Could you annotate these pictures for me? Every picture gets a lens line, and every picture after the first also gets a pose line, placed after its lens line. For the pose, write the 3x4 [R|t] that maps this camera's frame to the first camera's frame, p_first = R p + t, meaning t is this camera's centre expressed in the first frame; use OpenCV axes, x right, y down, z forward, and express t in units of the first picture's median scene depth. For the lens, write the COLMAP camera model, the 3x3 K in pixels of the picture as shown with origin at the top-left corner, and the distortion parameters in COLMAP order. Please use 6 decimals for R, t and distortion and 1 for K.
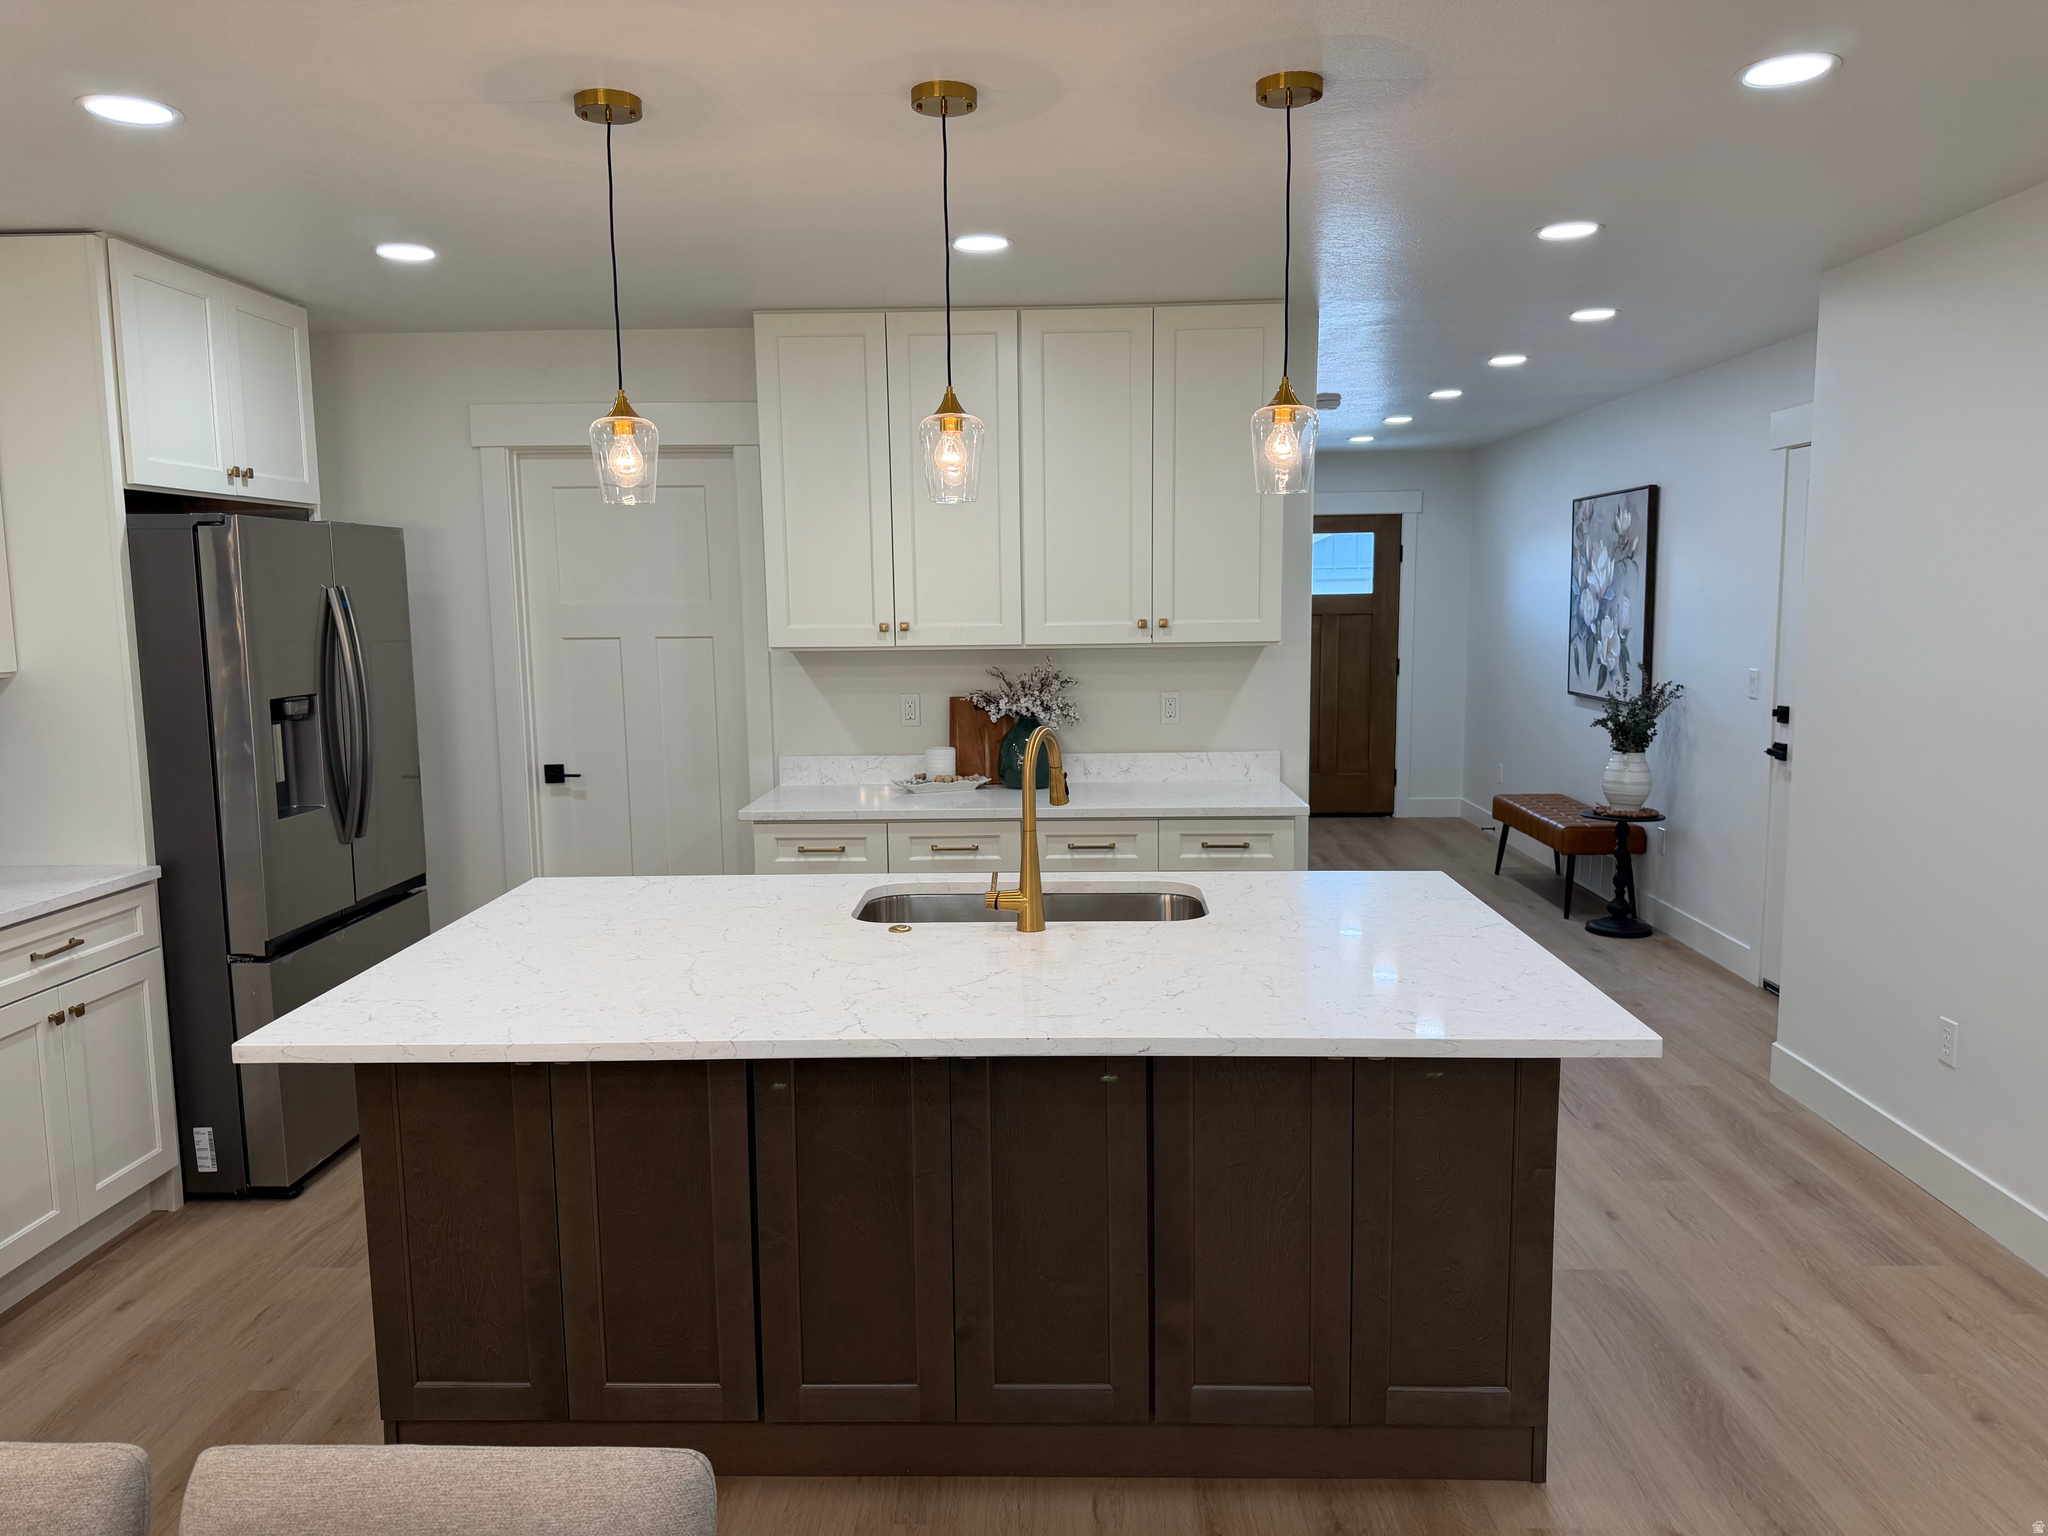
lens RADIAL K [[1440.7, 0, 1024.0], [0, 1440.7, 768.0], [0, 0, 1]] dist [0.128894, -0.253707]
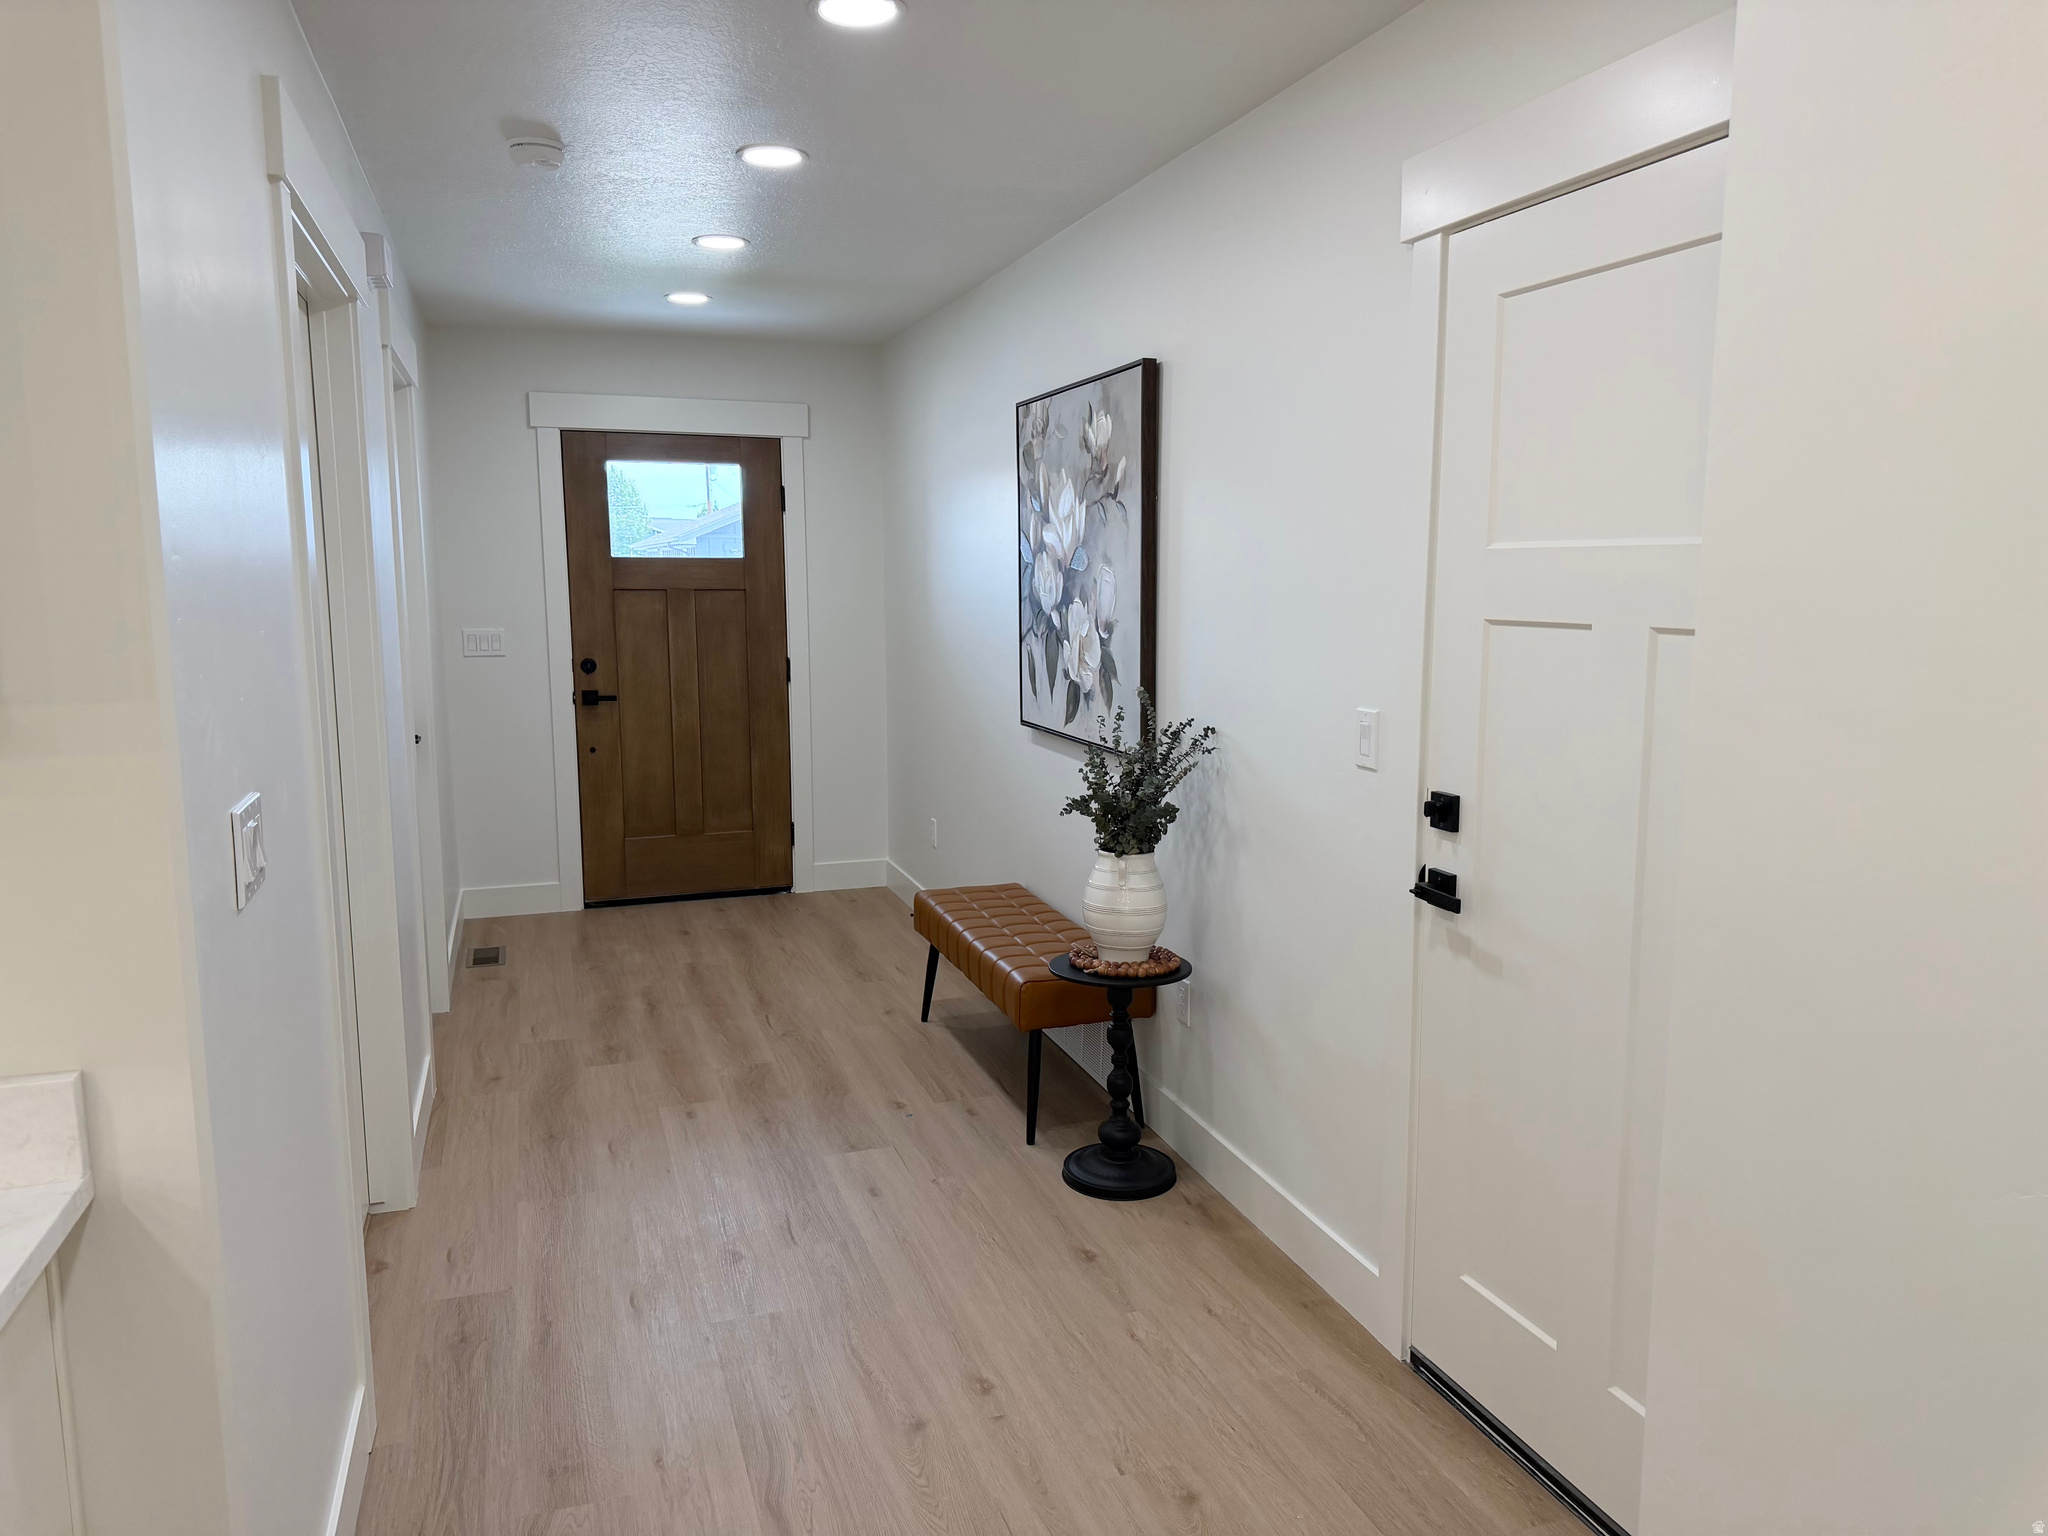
lens RADIAL K [[1443.2, 0, 1024.0], [0, 1443.2, 768.0], [0, 0, 1]] dist [0.094742, -0.138275]
pose [[0.937820, -0.040375, 0.344765, 0.180374], [0.034870, 0.999146, 0.022155, -0.050834], [-0.345365, -0.008756, 0.938428, 0.473246]]
